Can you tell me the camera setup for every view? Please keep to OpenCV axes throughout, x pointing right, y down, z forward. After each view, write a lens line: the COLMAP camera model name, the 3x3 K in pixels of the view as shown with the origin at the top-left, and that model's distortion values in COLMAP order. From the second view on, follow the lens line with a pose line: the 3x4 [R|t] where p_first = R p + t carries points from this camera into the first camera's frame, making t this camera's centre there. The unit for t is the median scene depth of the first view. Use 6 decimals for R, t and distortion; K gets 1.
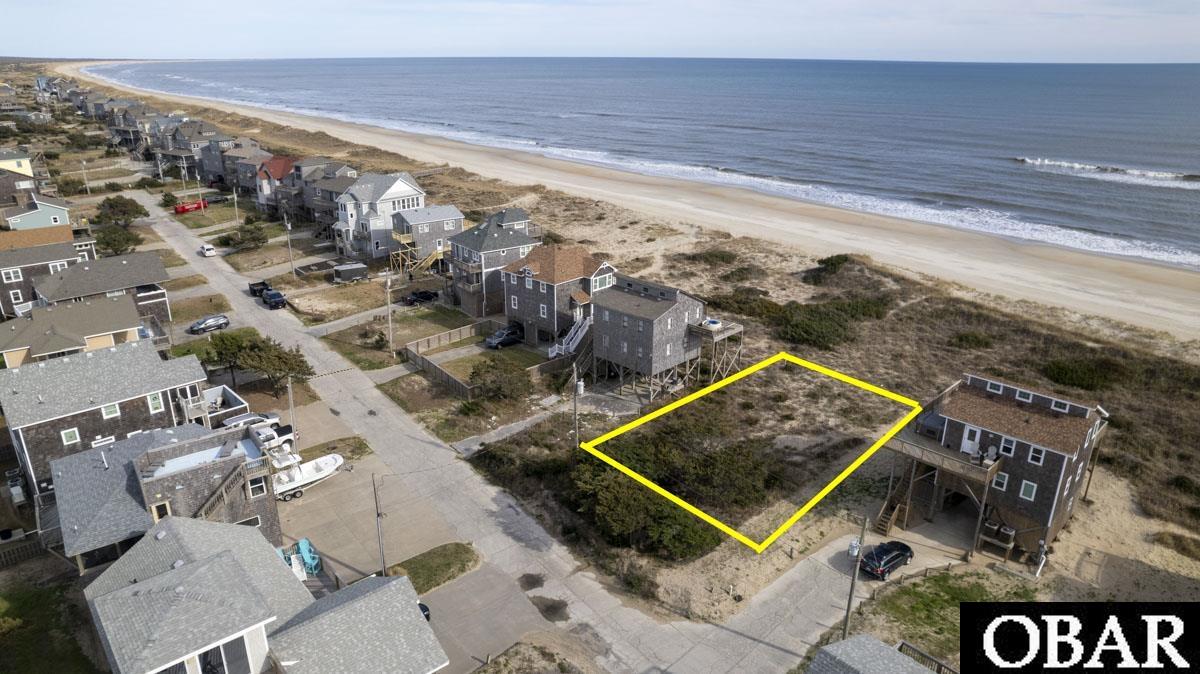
lens RADIAL K [[764.5, 0, 600.3], [0, 764.5, 333.9], [0, 0, 1]] dist [-0.069425, 0.055771]
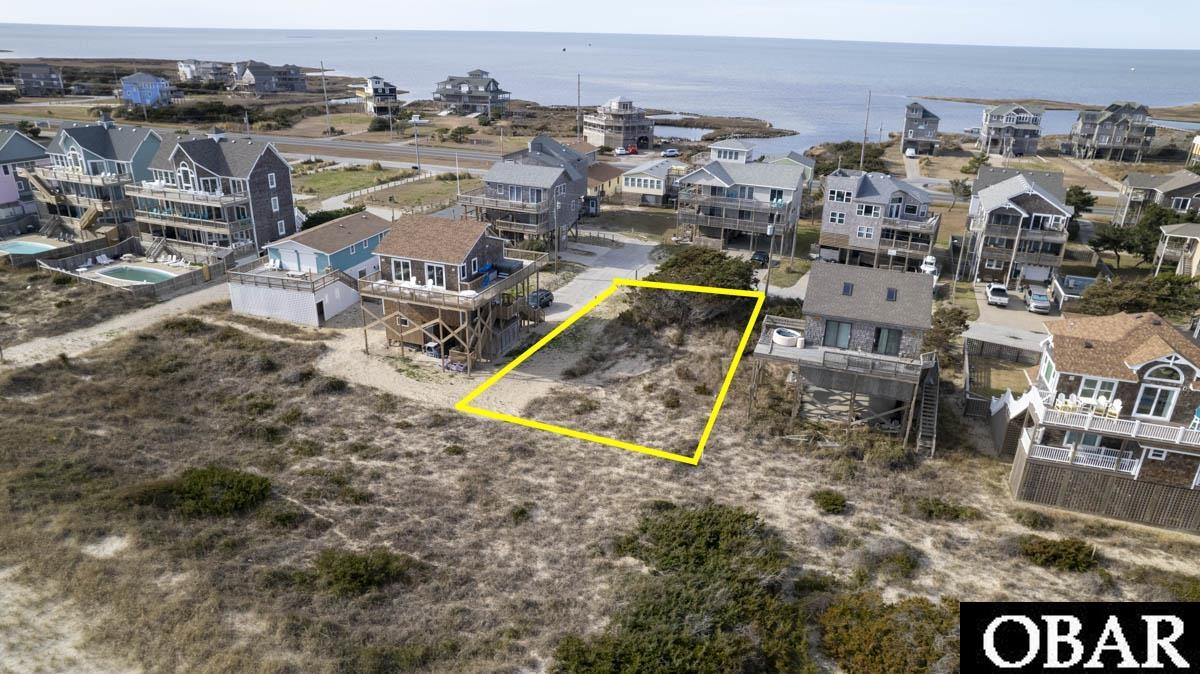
lens RADIAL K [[764.5, 0, 603.0], [0, 764.5, 345.6], [0, 0, 1]] dist [-0.069425, 0.055771]
pose [[-0.910843, 0.140160, -0.388227, 0.609309], [-0.161030, 0.745377, 0.646902, -0.460971], [0.380045, 0.651743, -0.656351, 1.482328]]
